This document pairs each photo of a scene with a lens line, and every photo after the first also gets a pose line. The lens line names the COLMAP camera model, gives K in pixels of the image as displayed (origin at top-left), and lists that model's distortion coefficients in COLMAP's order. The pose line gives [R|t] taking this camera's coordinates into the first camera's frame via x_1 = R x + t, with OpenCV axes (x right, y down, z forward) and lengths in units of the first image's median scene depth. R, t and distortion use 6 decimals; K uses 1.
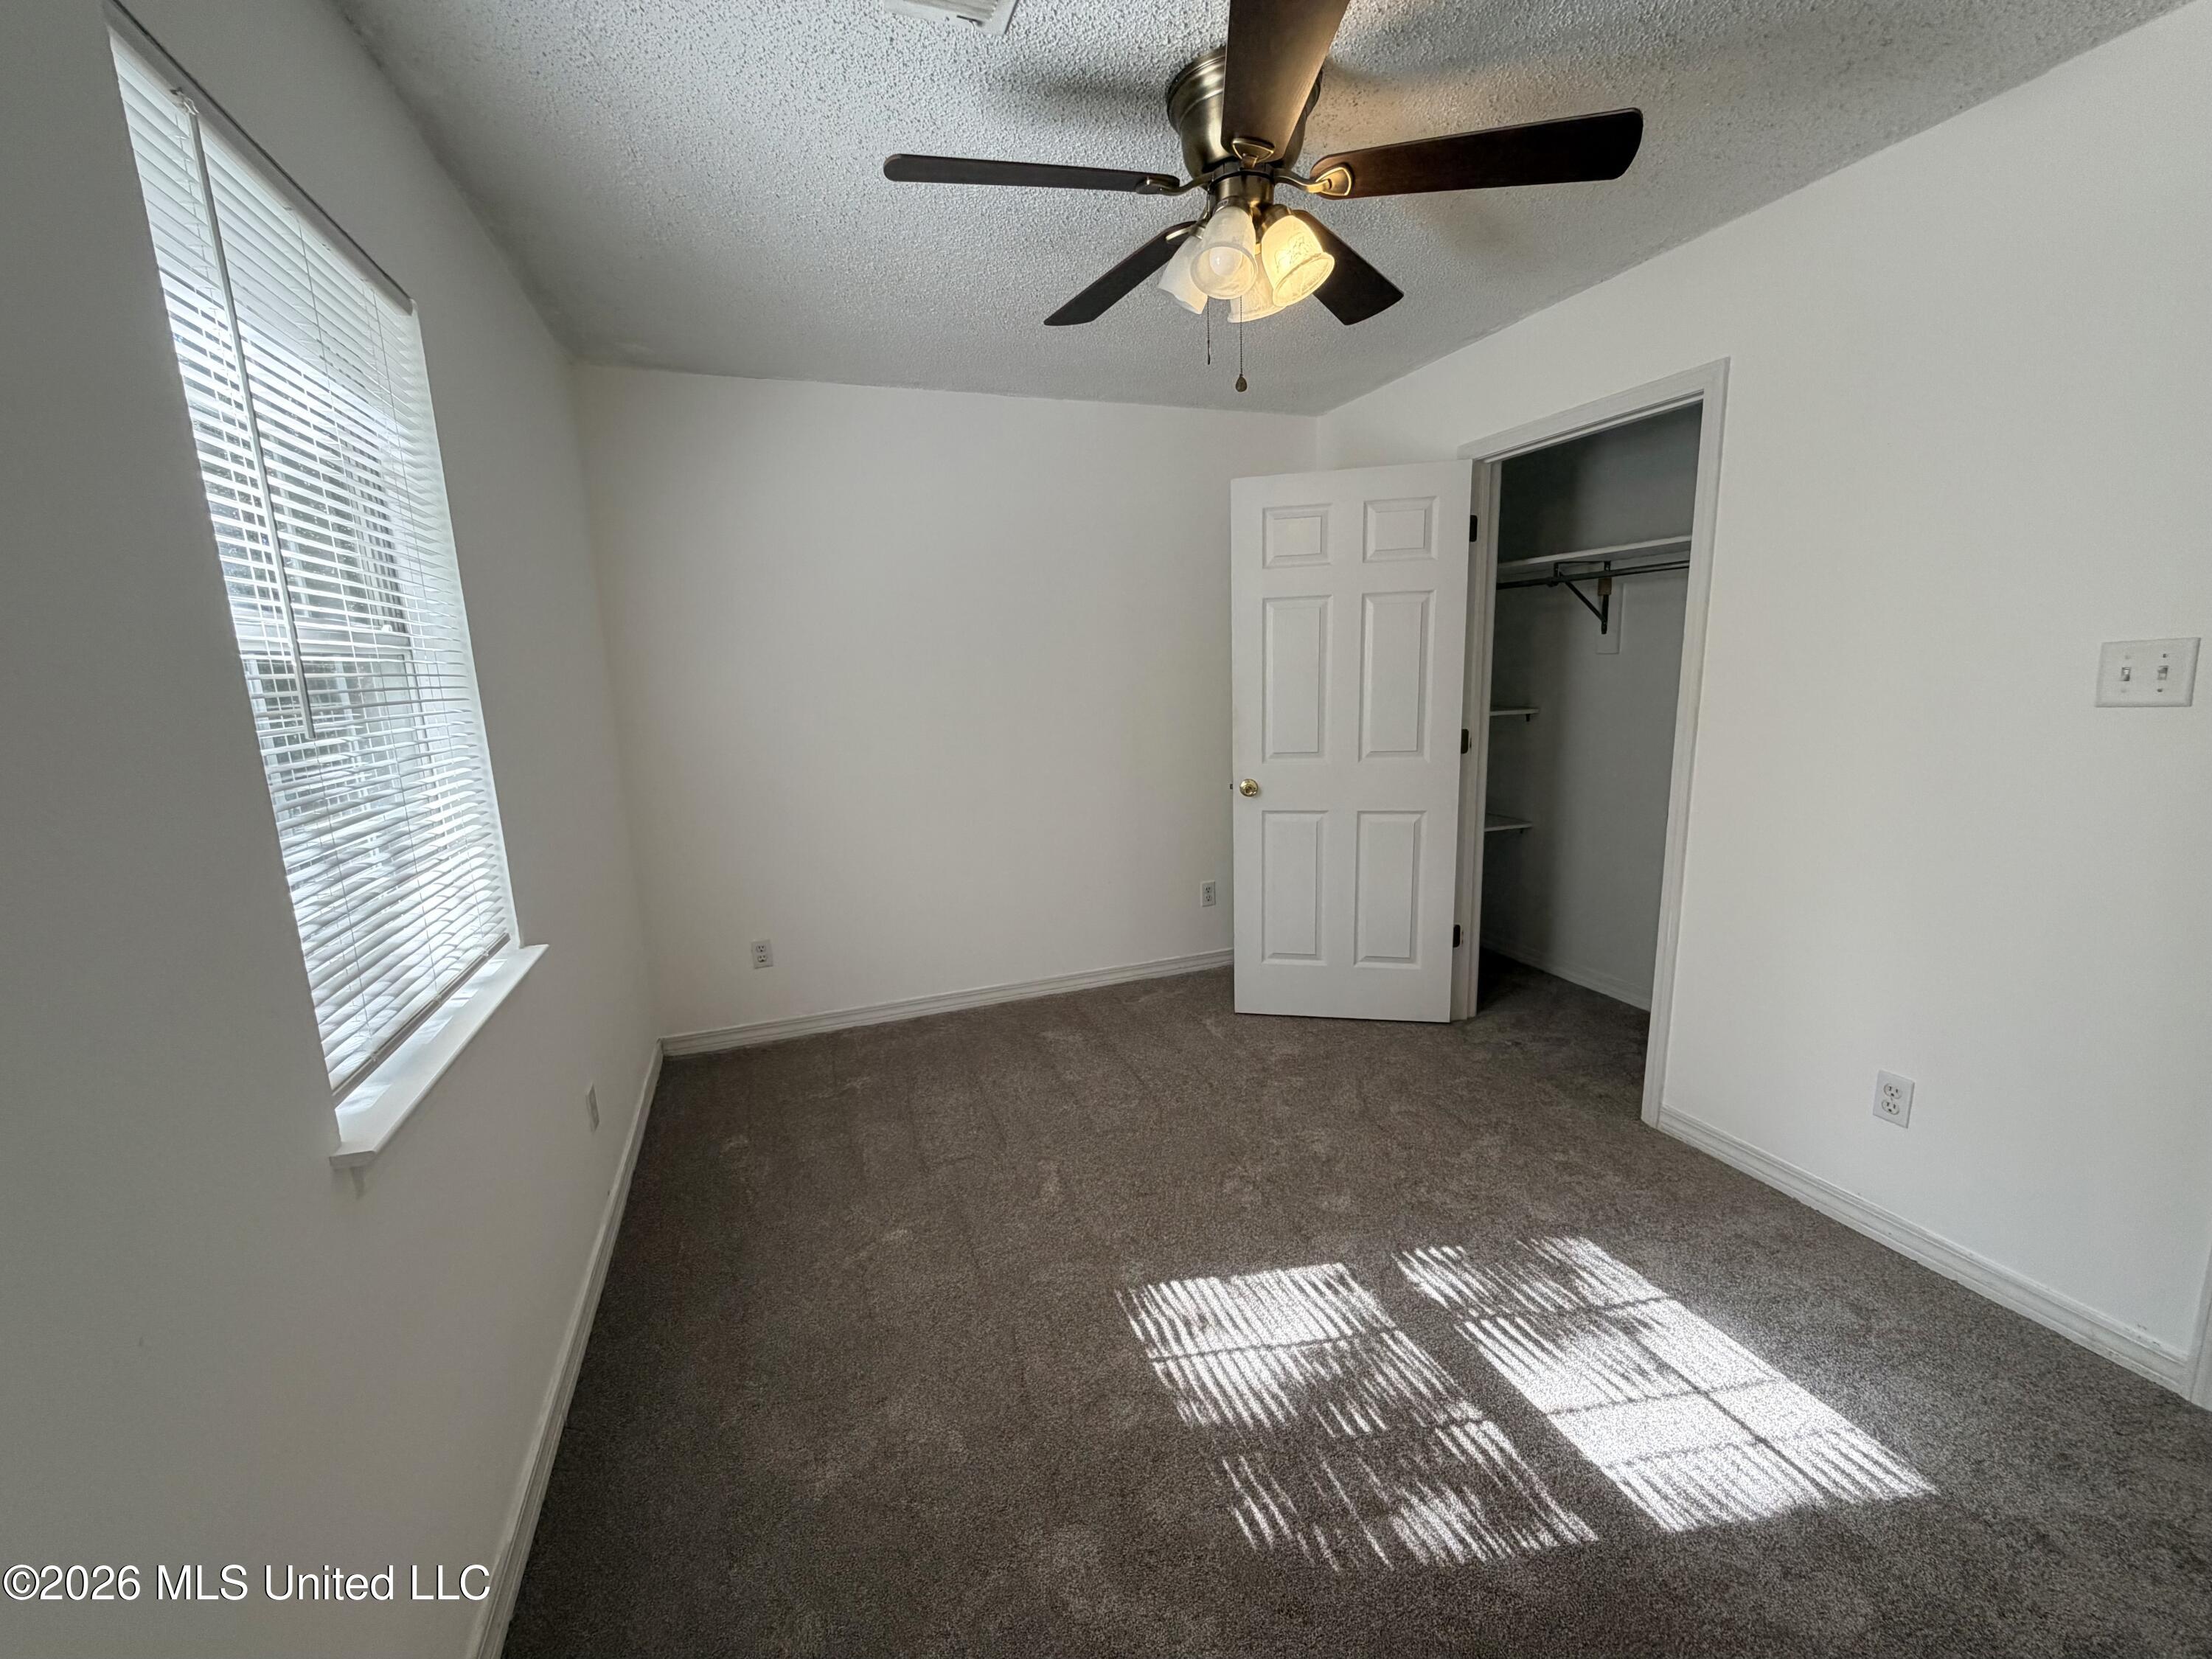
lens RADIAL K [[880.6, 0, 1102.2], [0, 880.6, 834.5], [0, 0, 1]] dist [-0.001920, -0.000371]
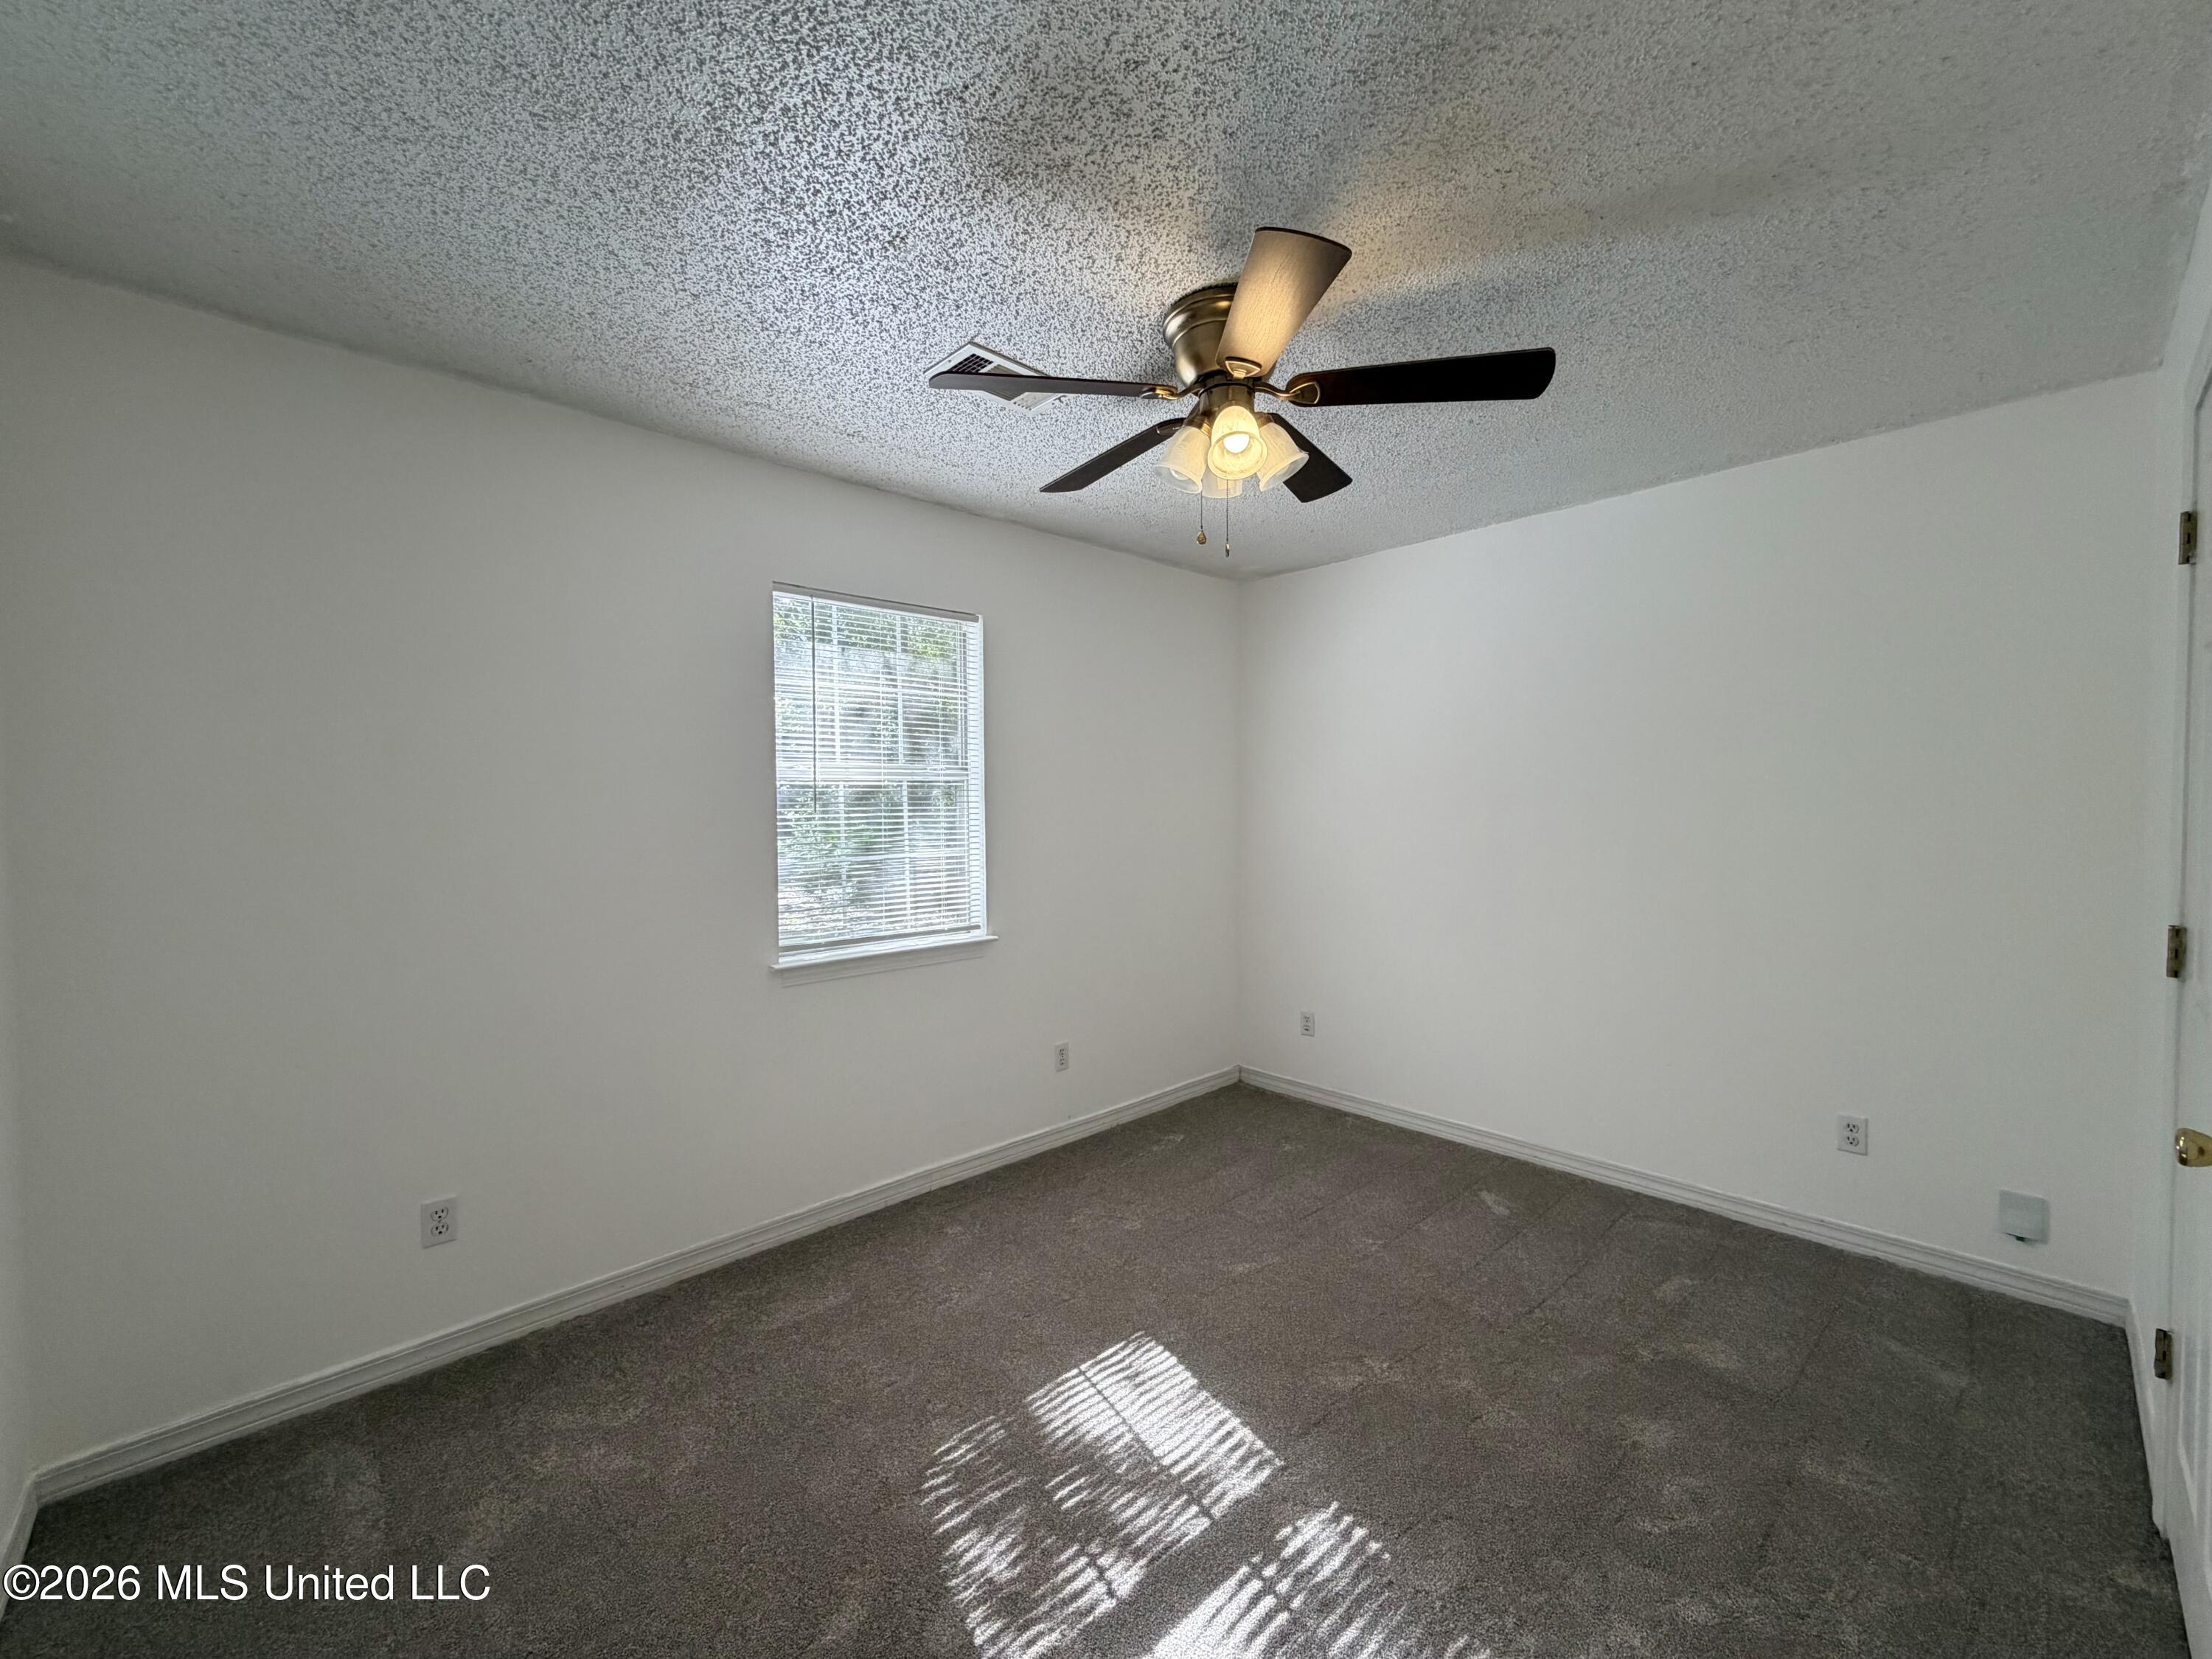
lens RADIAL K [[880.6, 0, 1102.2], [0, 880.6, 834.5], [0, 0, 1]] dist [-0.001920, -0.000371]
pose [[0.413137, 0.072709, -0.907762, 0.585941], [-0.183182, 0.983068, -0.004628, -0.062956], [0.892055, 0.168197, 0.419461, 0.209650]]
